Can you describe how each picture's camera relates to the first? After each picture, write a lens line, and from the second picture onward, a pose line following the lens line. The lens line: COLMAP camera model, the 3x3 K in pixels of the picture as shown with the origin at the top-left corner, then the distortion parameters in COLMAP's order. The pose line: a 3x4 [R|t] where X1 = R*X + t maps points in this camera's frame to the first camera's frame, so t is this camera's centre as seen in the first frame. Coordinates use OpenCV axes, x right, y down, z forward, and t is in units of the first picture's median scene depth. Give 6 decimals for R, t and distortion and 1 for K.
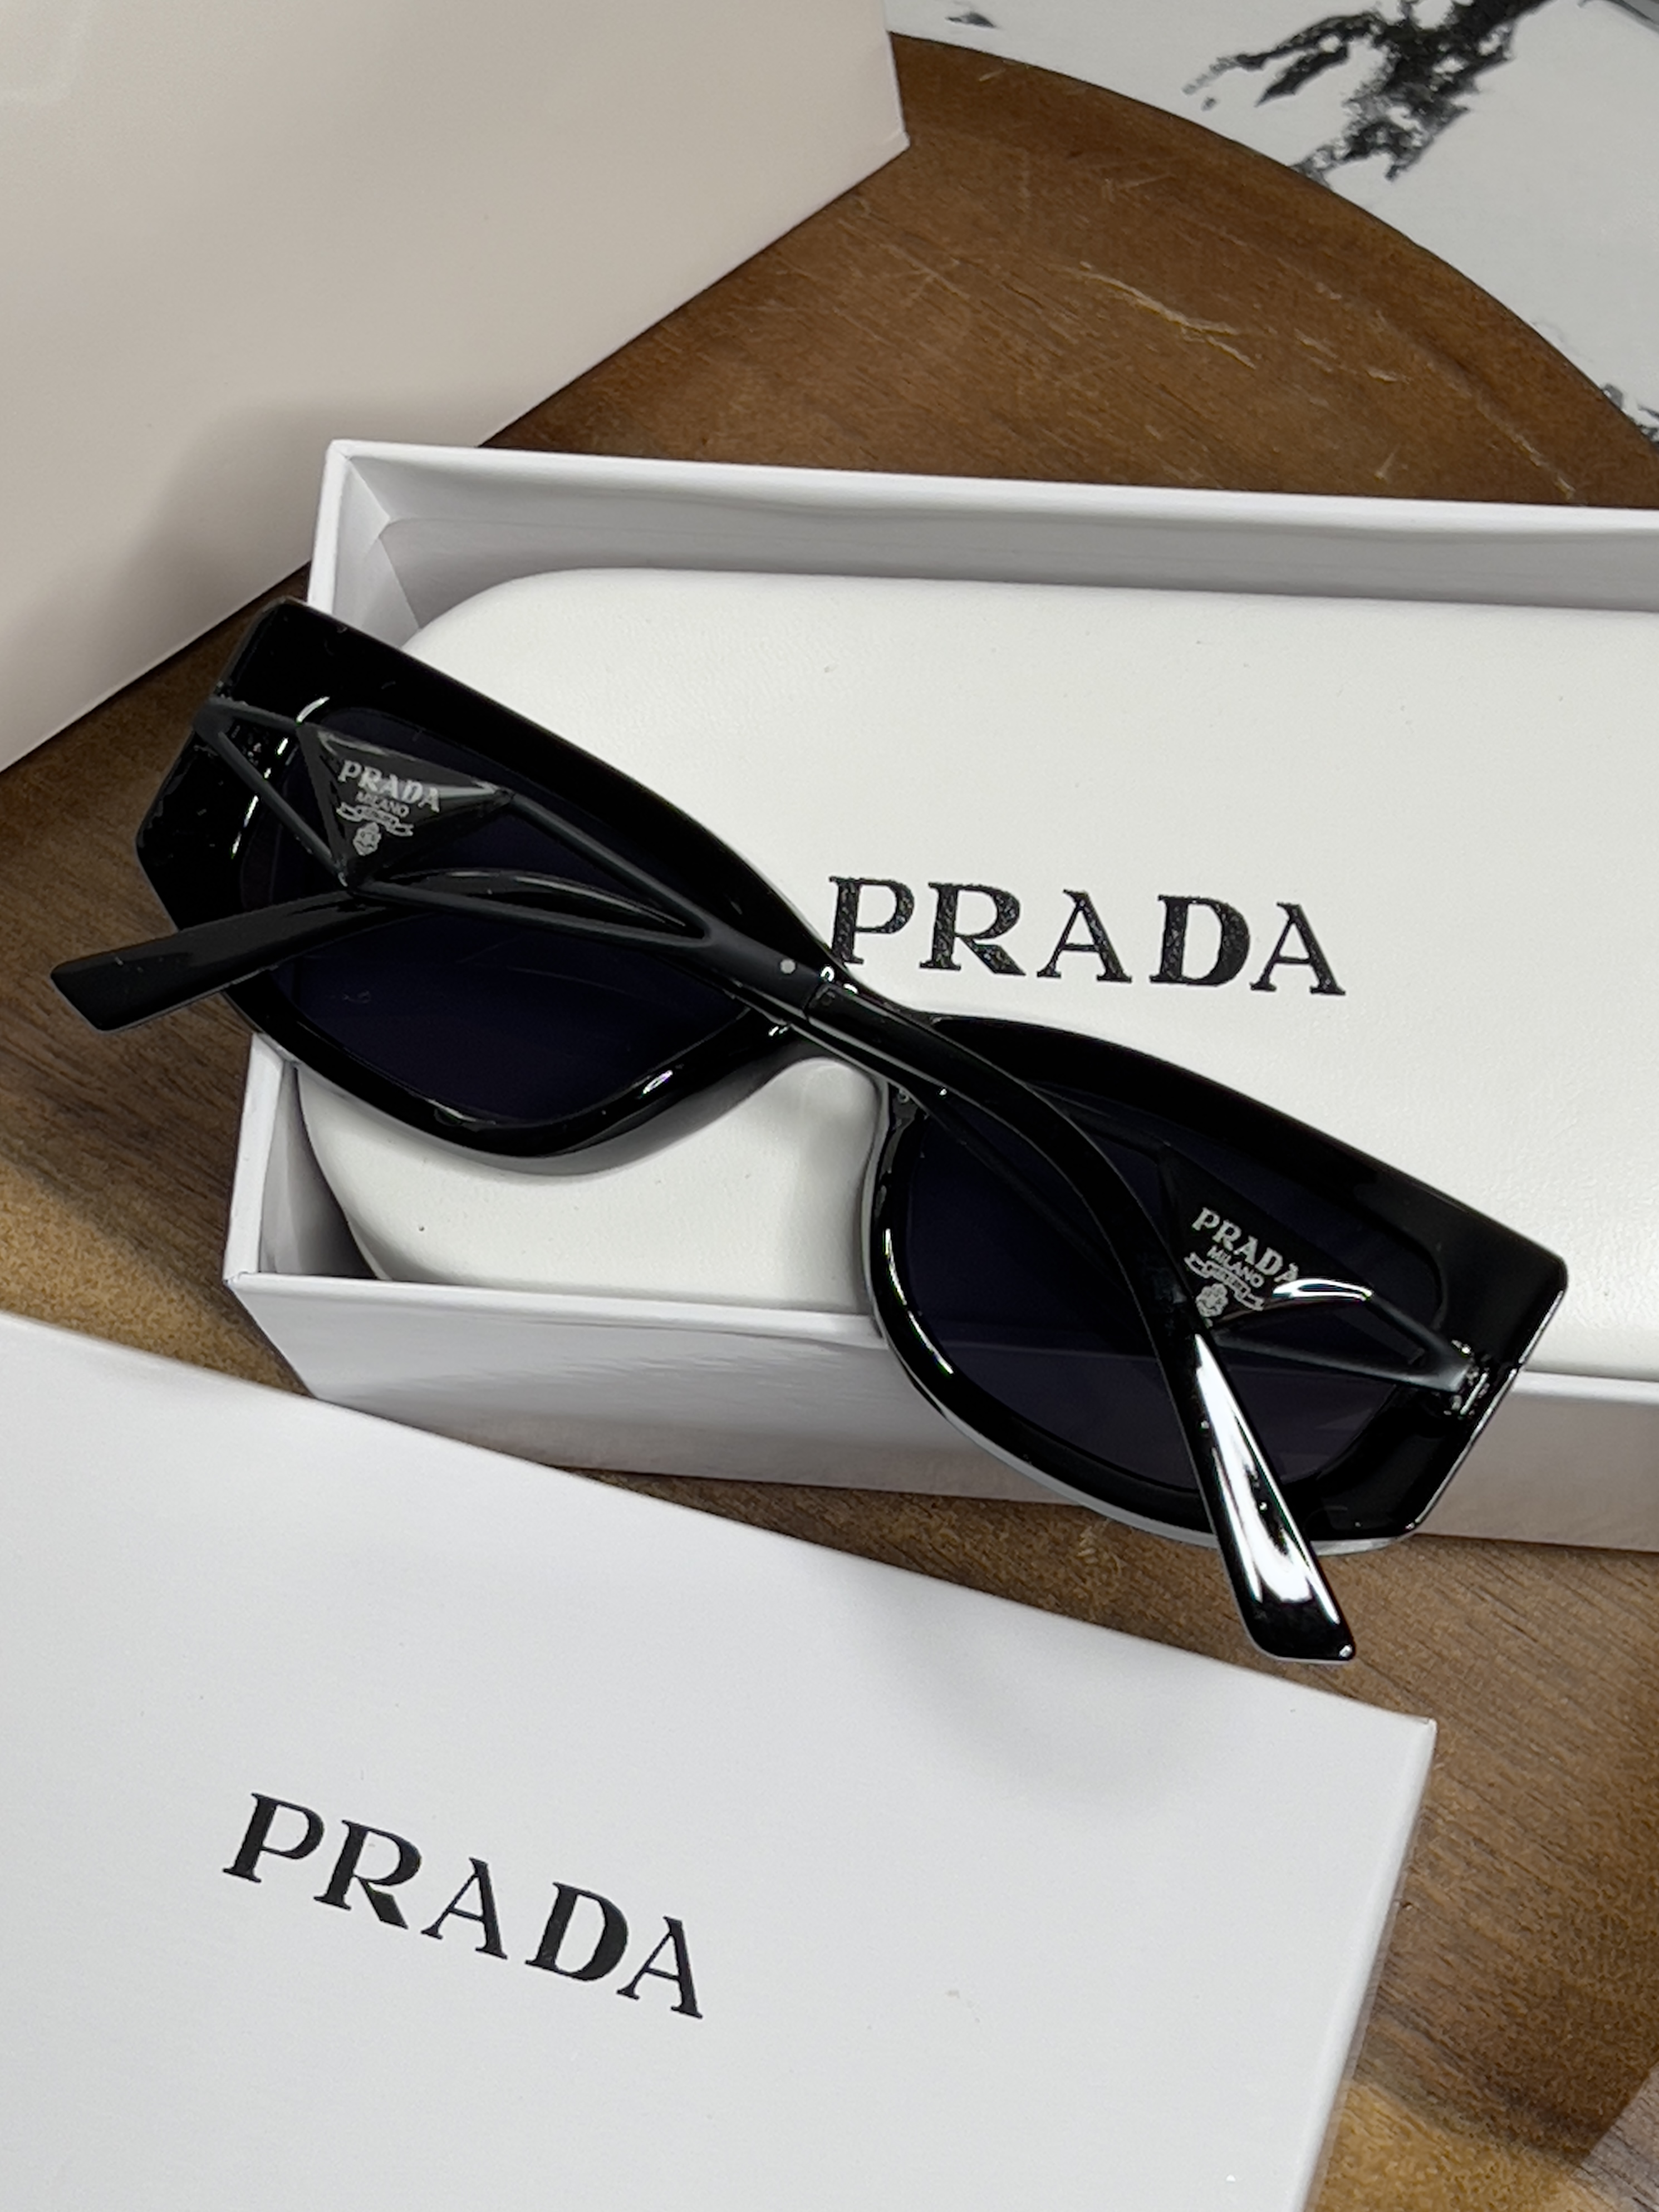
lens RADIAL K [[5245.2, 0, 754.8], [0, 5245.2, 1259.2], [0, 0, 1]] dist [0.150845, 0.000000]
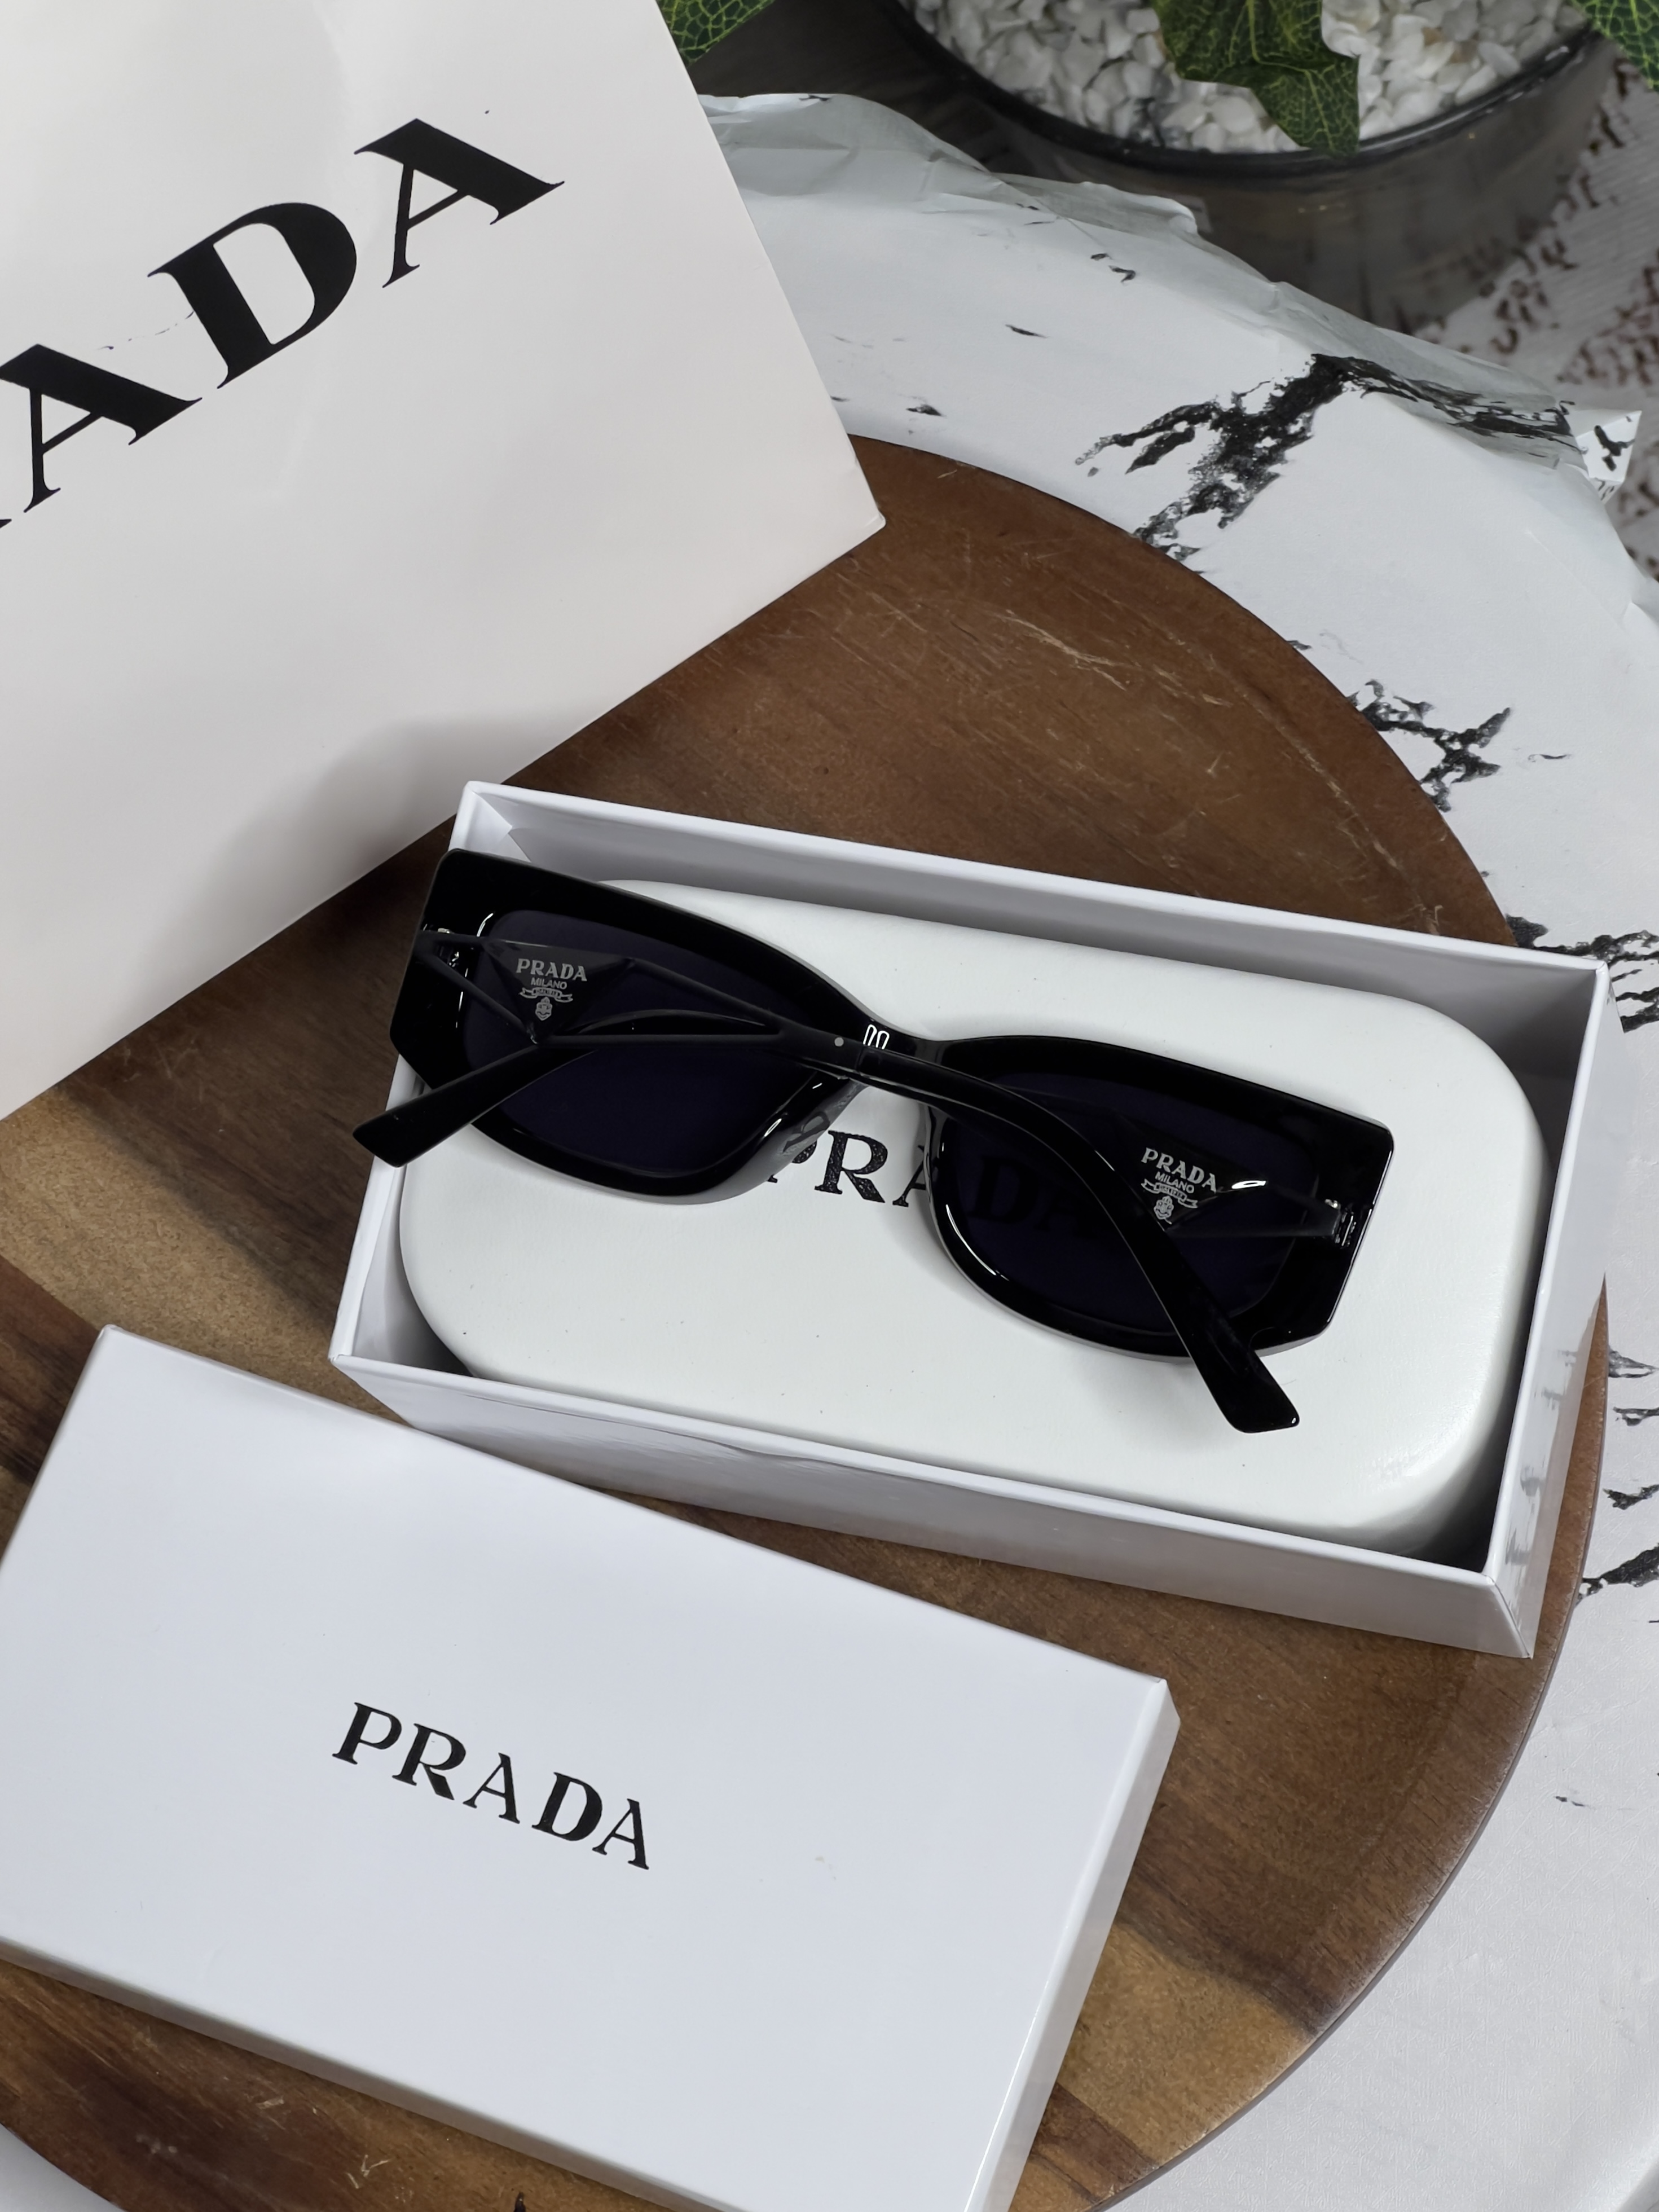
lens RADIAL K [[5244.6, 0, 809.5], [0, 5244.6, 1074.2], [0, 0, 1]] dist [0.150845, 0.000000]
pose [[0.994533, 0.023008, -0.101856, 0.168127], [-0.021831, 0.999682, 0.012655, -0.090328], [0.102115, -0.010362, 0.994719, -0.420284]]
